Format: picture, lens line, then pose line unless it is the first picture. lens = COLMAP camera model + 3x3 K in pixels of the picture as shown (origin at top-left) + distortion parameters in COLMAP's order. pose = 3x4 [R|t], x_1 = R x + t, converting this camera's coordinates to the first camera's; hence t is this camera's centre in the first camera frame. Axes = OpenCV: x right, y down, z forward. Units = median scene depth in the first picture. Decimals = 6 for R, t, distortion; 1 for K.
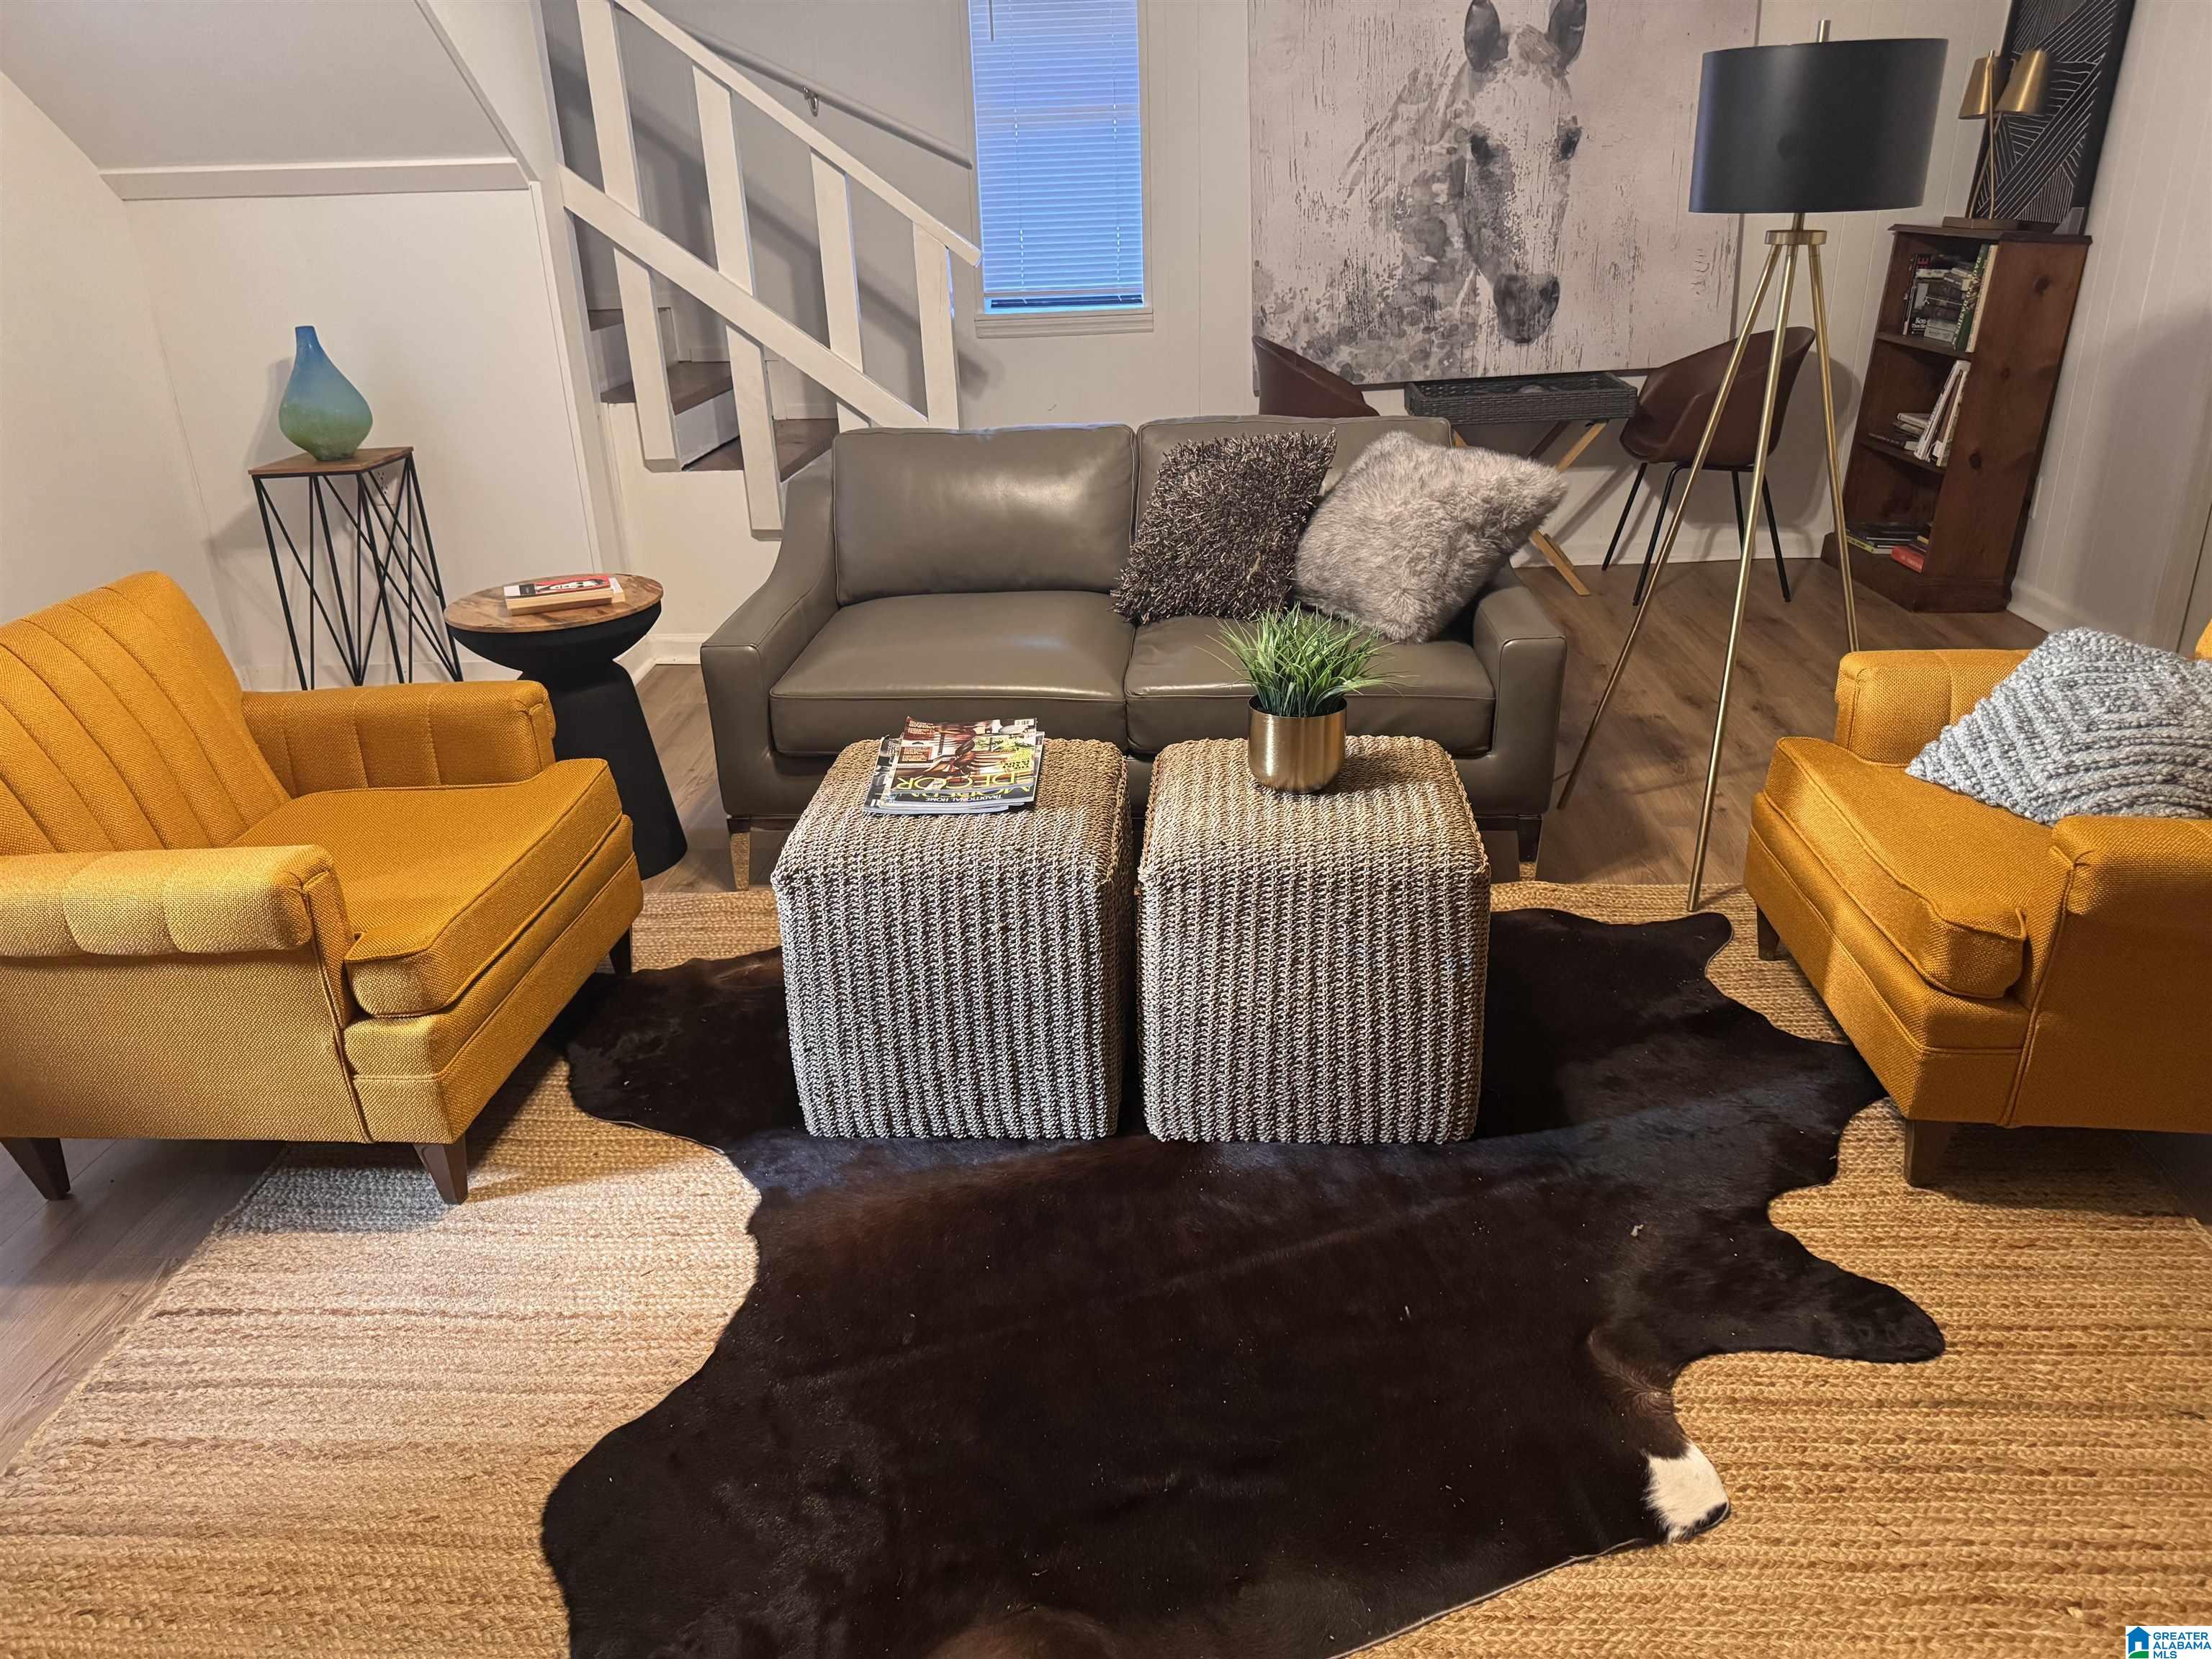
lens RADIAL K [[1574.9, 0, 1106.0], [0, 1574.9, 829.5], [0, 0, 1]] dist [0.091277, -0.094447]
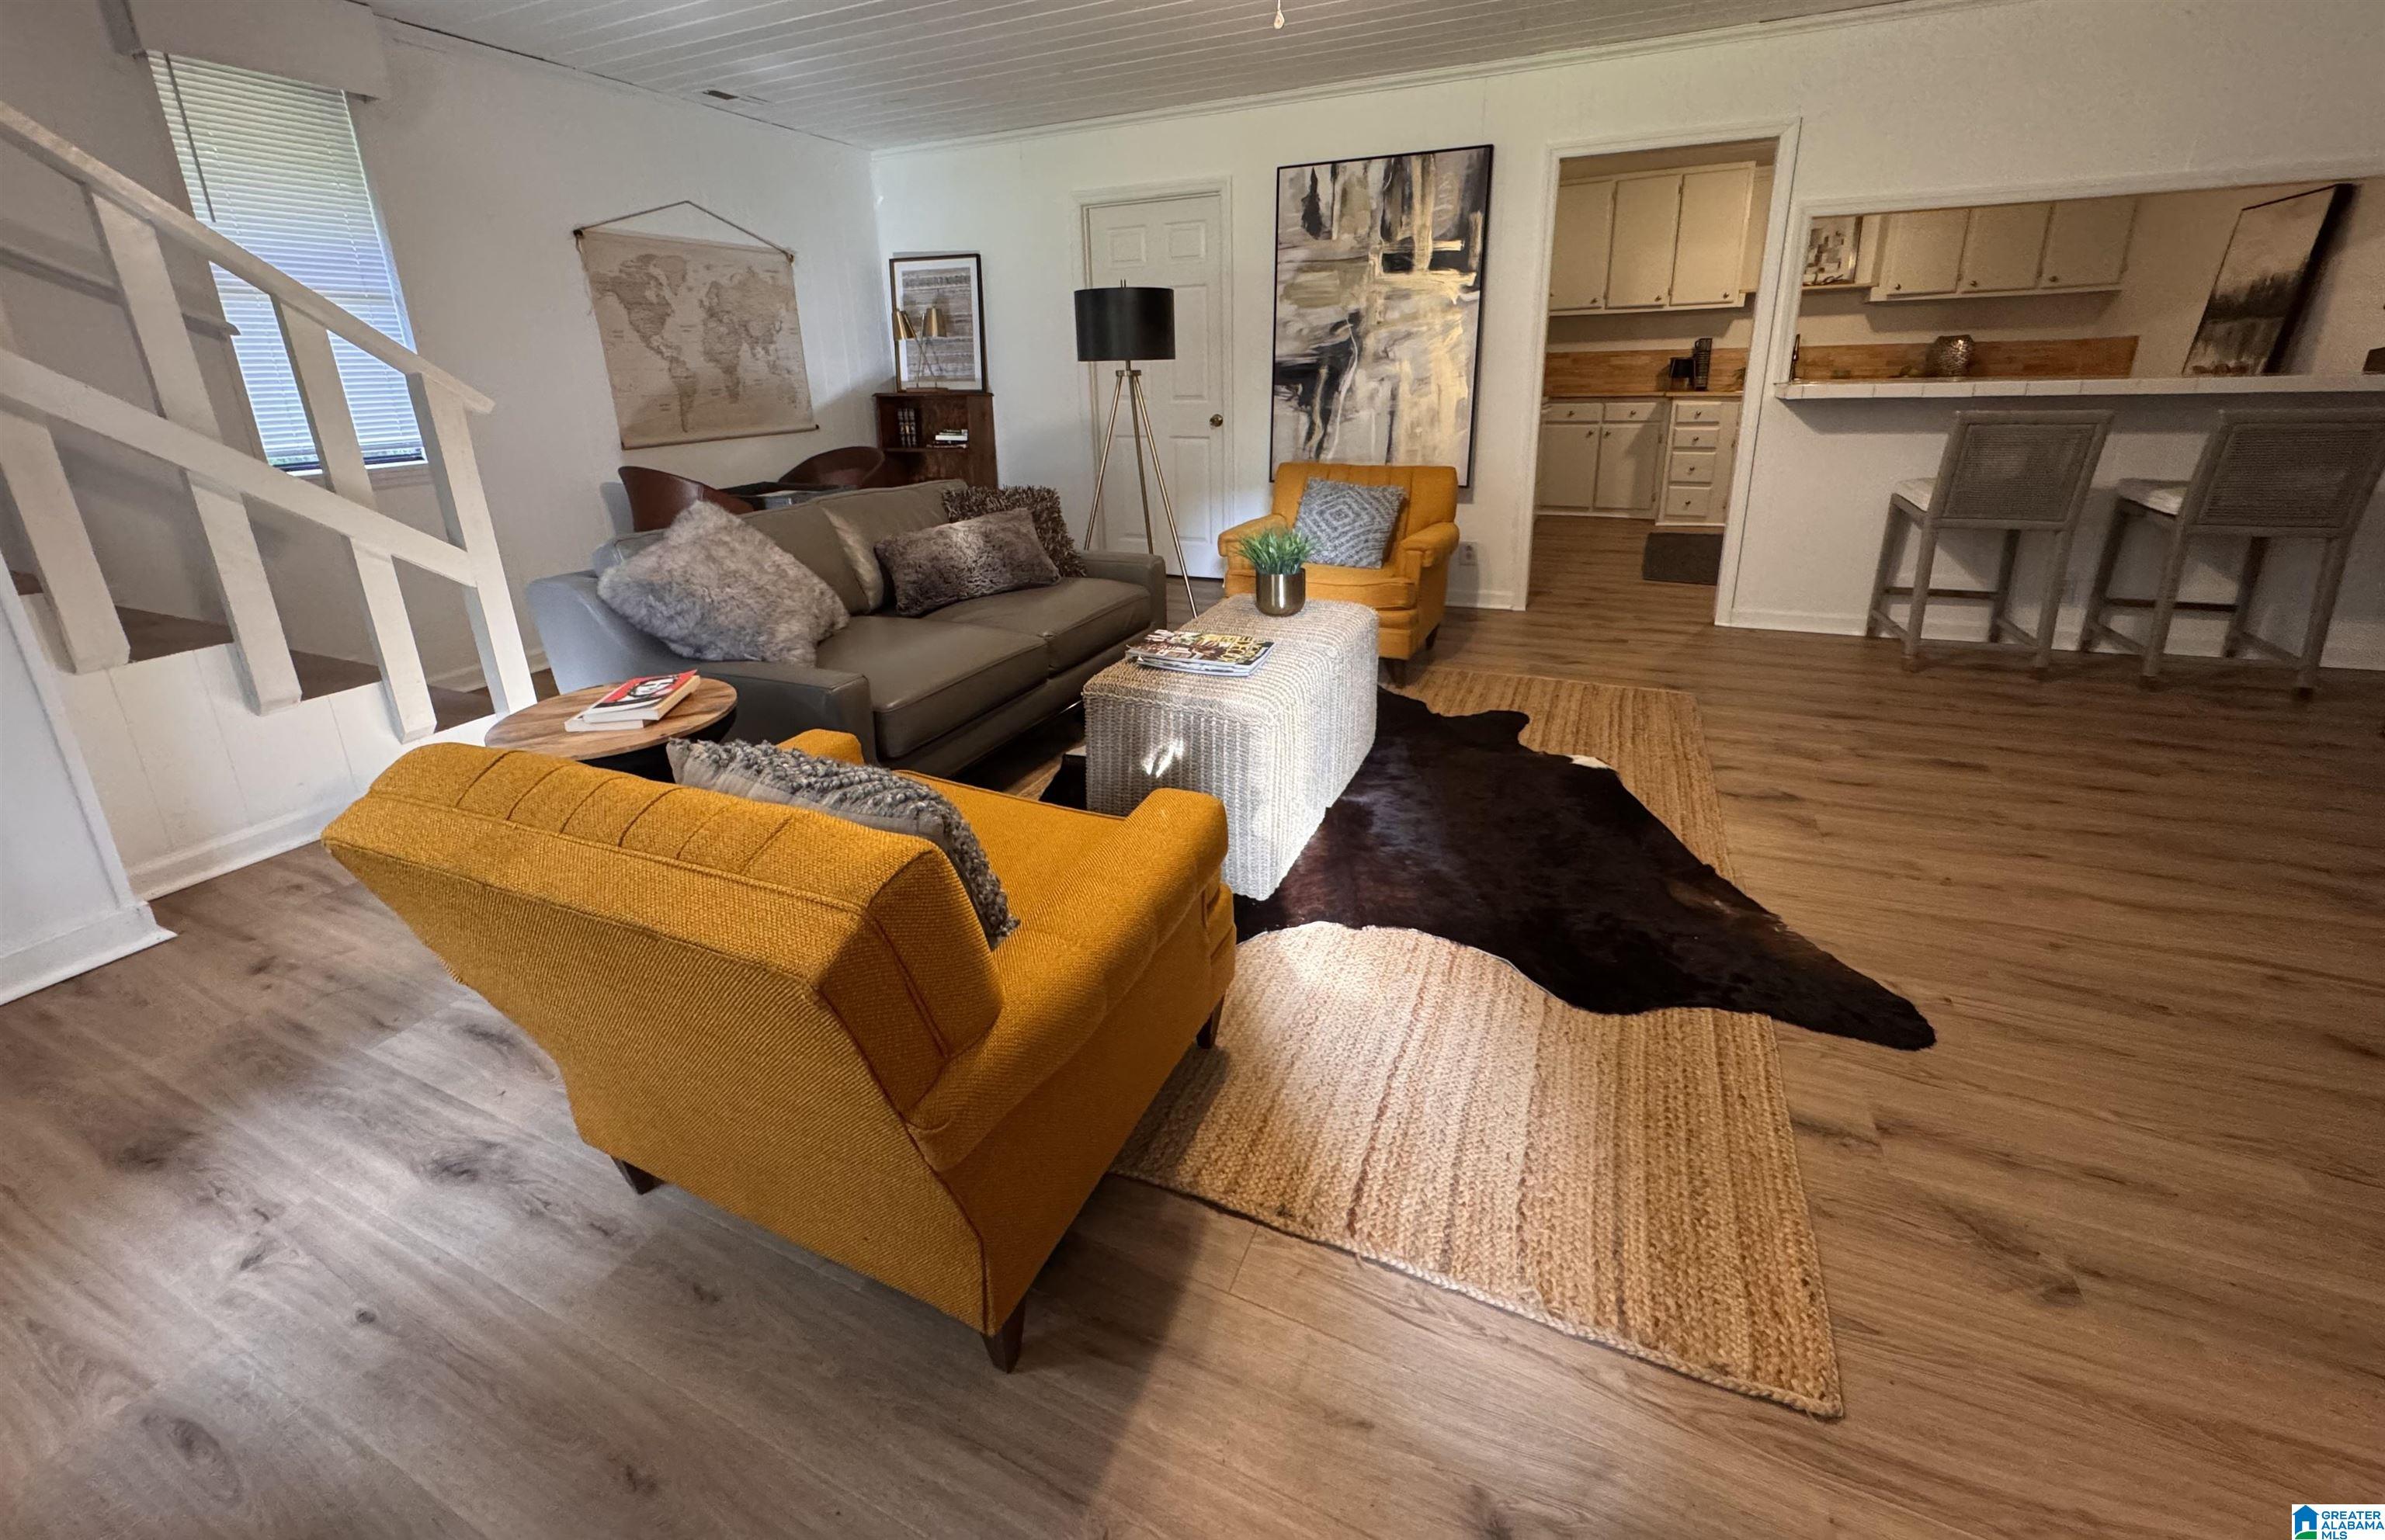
lens RADIAL K [[946.3, 0, 1194.4], [0, 946.3, 652.2], [0, 0, 1]] dist [0.001271, 0.000109]
pose [[0.351673, -0.256012, 0.900435, -0.997229], [0.376672, 0.919274, 0.114255, -0.164852], [-0.856997, 0.298988, 0.419716, 0.620683]]
